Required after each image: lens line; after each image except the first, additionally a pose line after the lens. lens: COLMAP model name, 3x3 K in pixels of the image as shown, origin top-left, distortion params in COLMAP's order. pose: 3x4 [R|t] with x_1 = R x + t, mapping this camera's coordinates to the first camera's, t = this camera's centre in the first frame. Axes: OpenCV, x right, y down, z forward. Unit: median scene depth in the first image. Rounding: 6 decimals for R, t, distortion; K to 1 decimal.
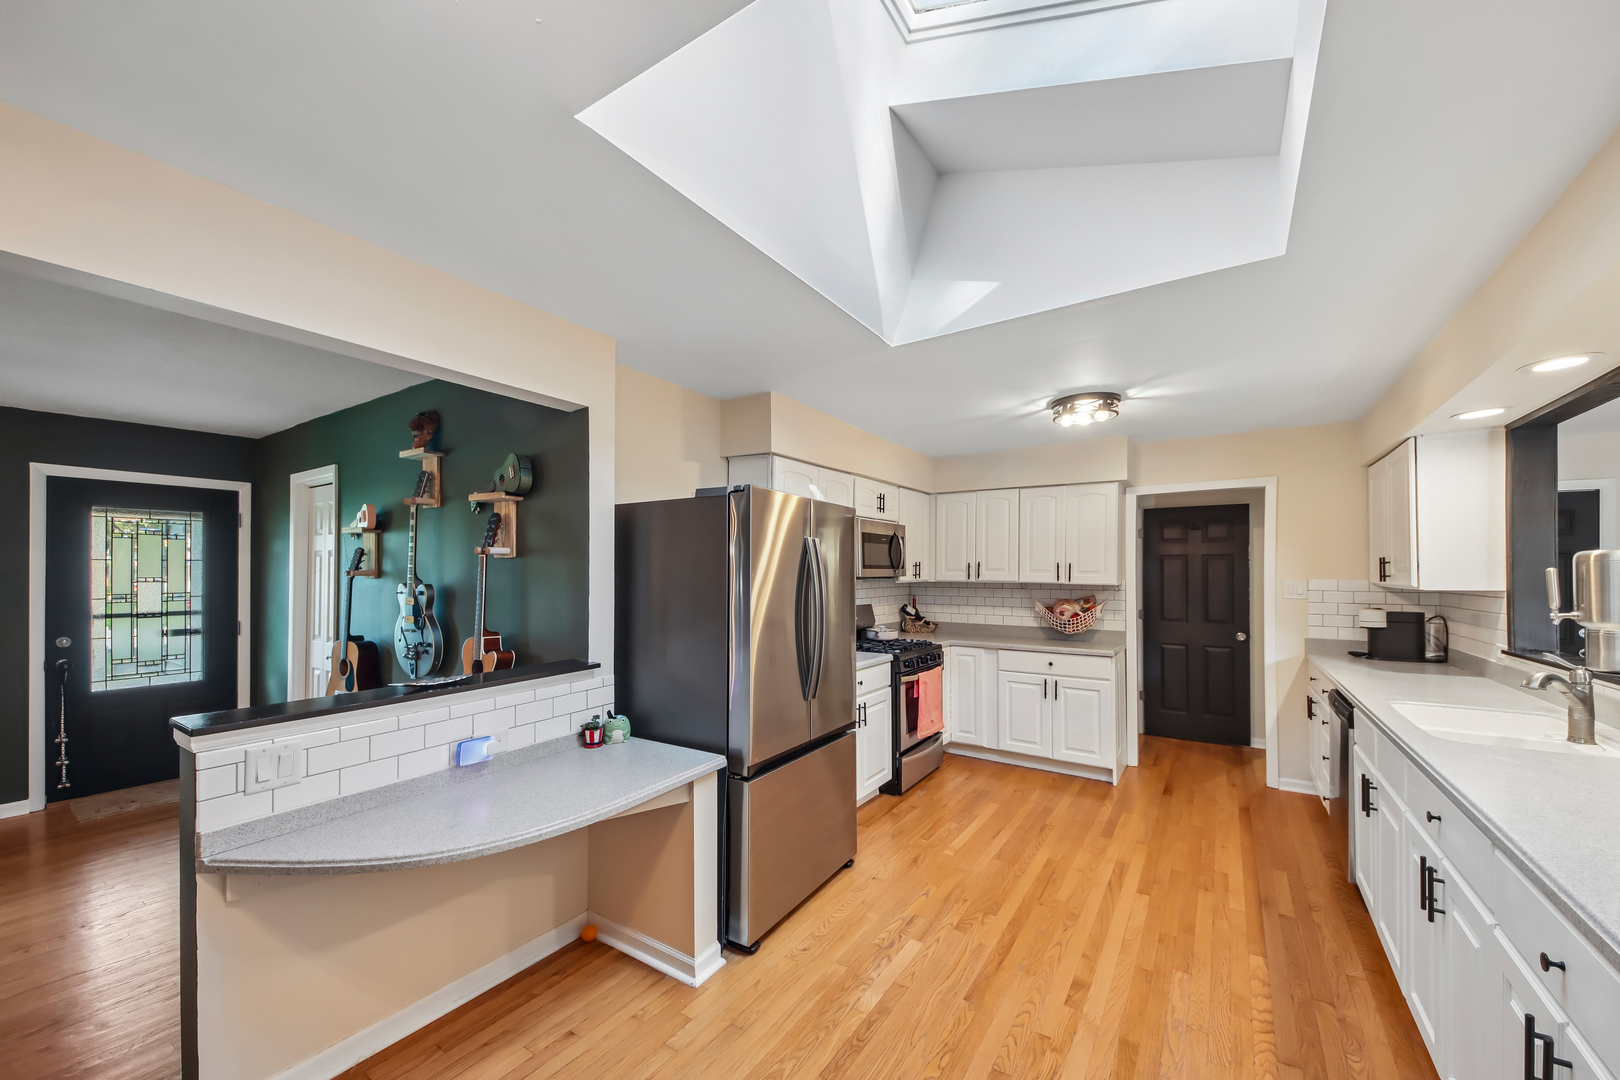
lens RADIAL K [[616.6, 0, 805.1], [0, 616.6, 564.9], [0, 0, 1]] dist [0.059696, -0.031793]
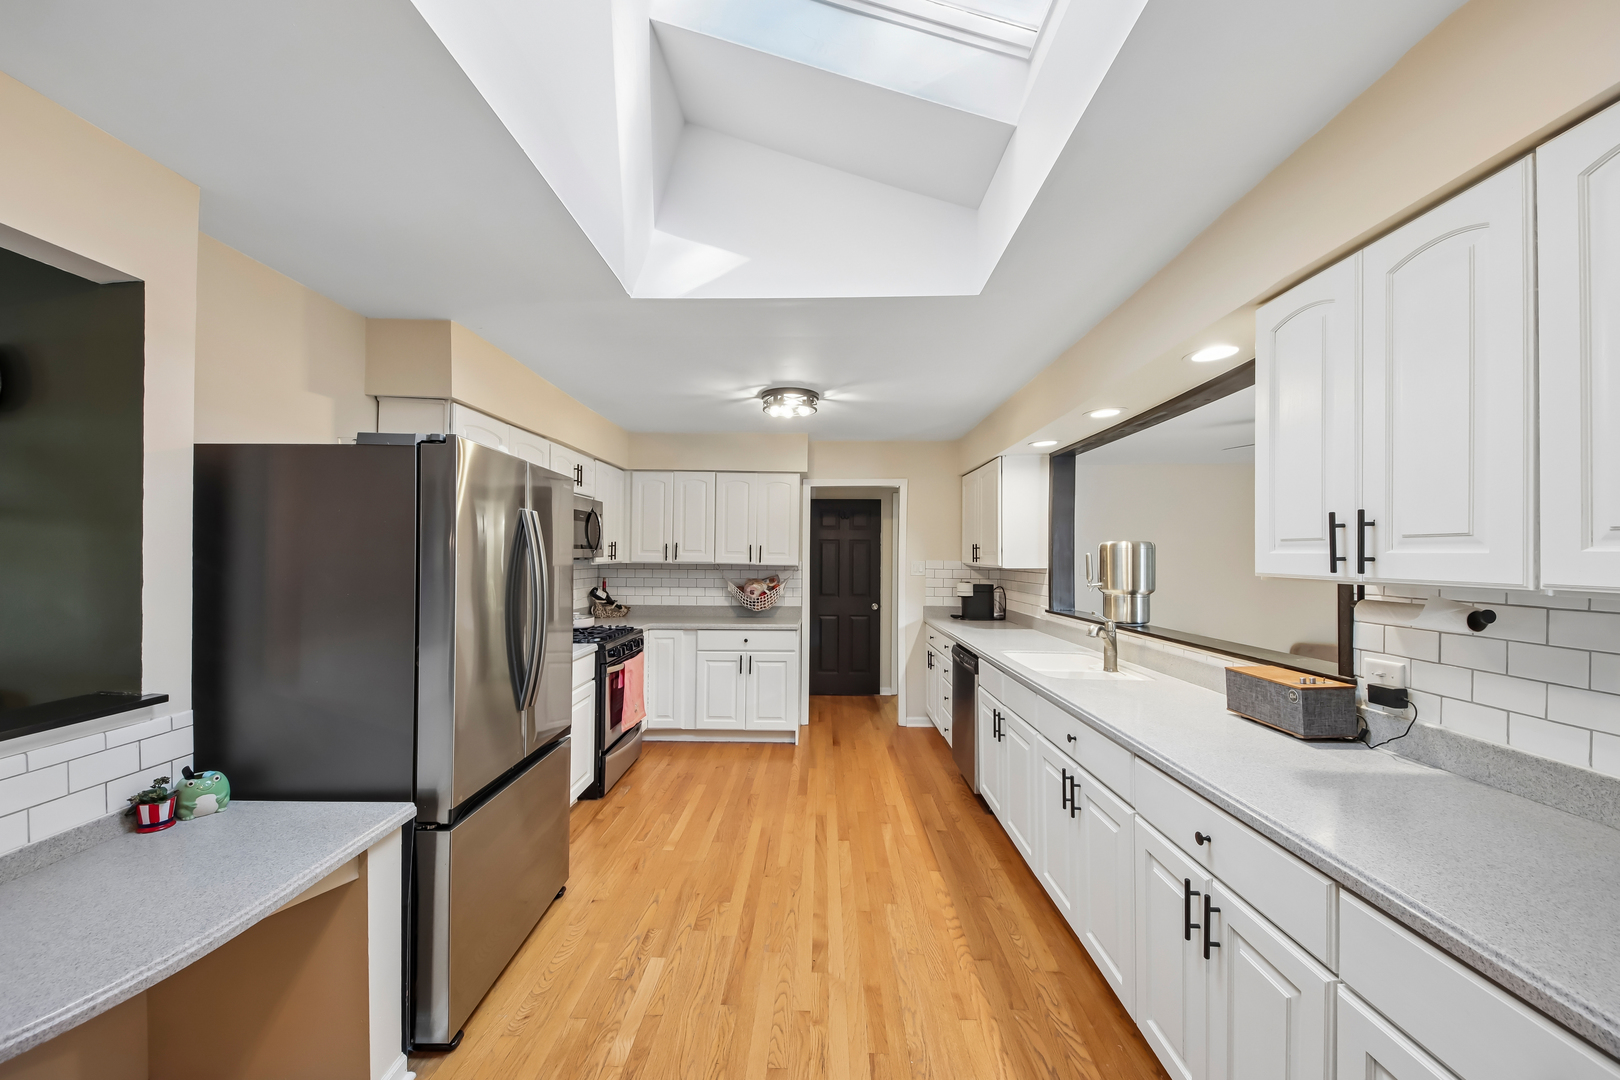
lens RADIAL K [[607.4, 0, 803.1], [0, 607.4, 551.8], [0, 0, 1]] dist [0.060222, -0.029888]
pose [[0.849994, 0.007754, 0.526735, -0.102824], [-0.012653, 0.999904, 0.005699, 0.002263], [-0.526640, -0.011509, 0.850011, 0.110413]]
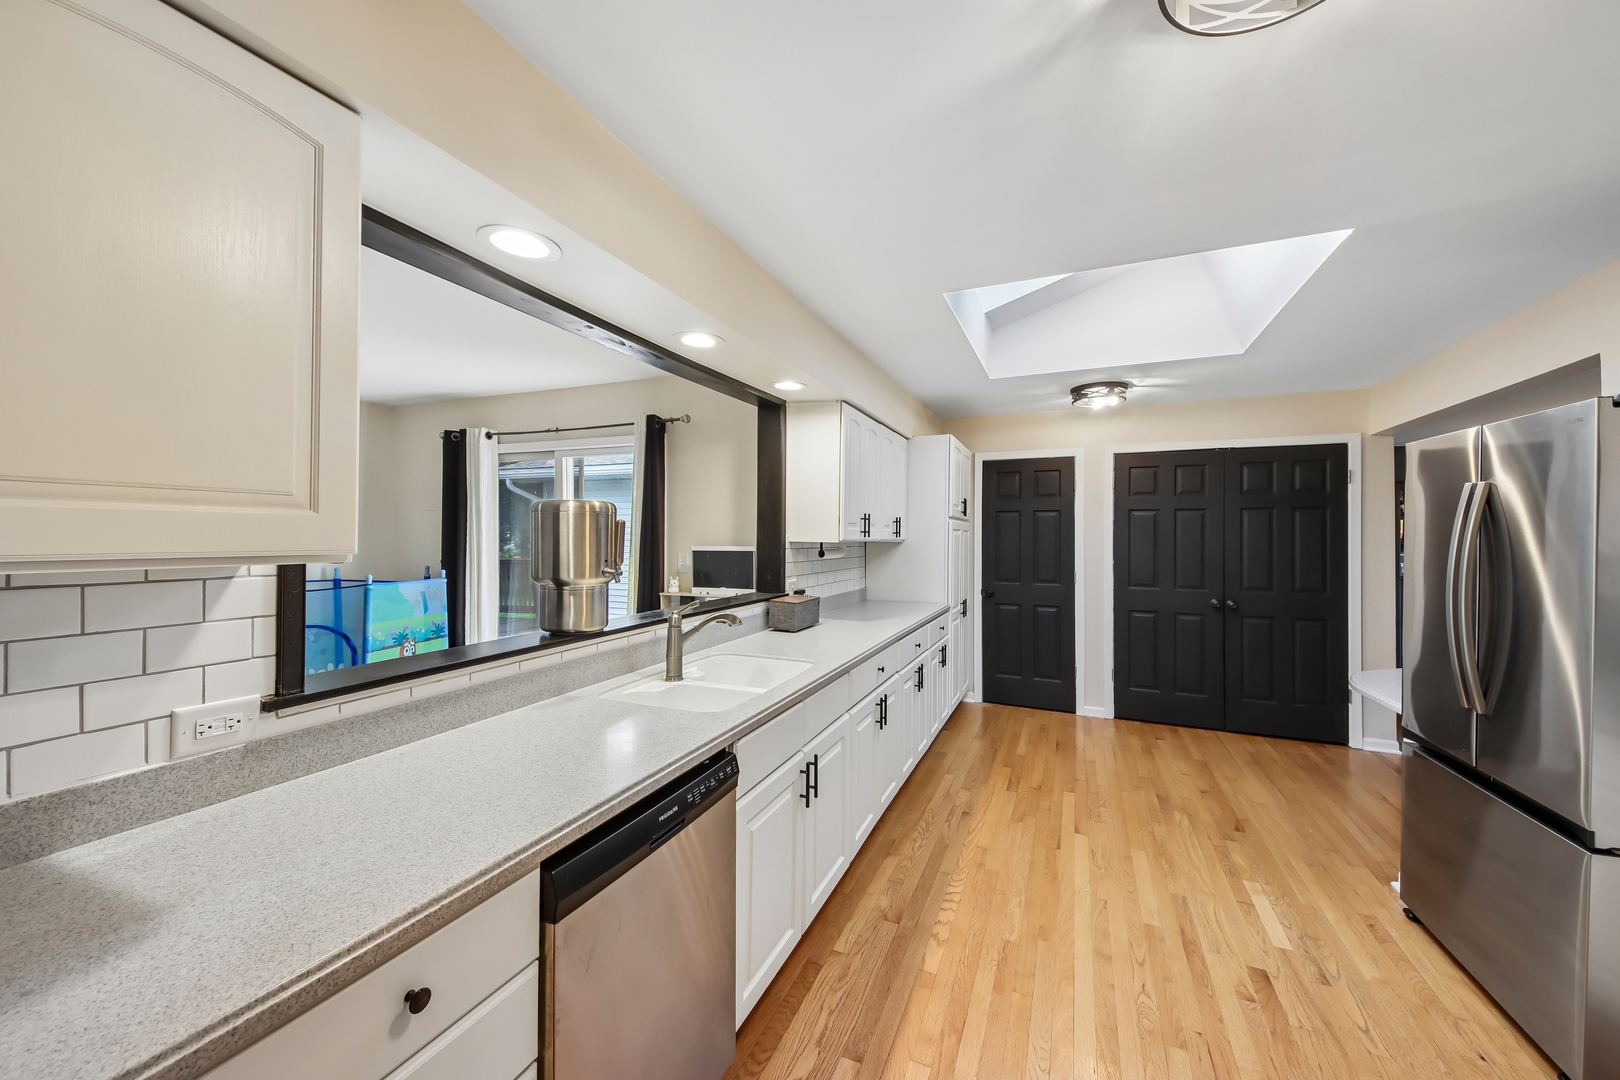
lens RADIAL K [[614.5, 0, 801.6], [0, 614.5, 534.0], [0, 0, 1]] dist [0.059556, -0.031720]
pose [[-0.984480, -0.009231, -0.175251, 0.845419], [-0.006599, 0.999857, -0.015600, 0.029576], [0.175370, -0.014202, -0.984400, 1.481295]]
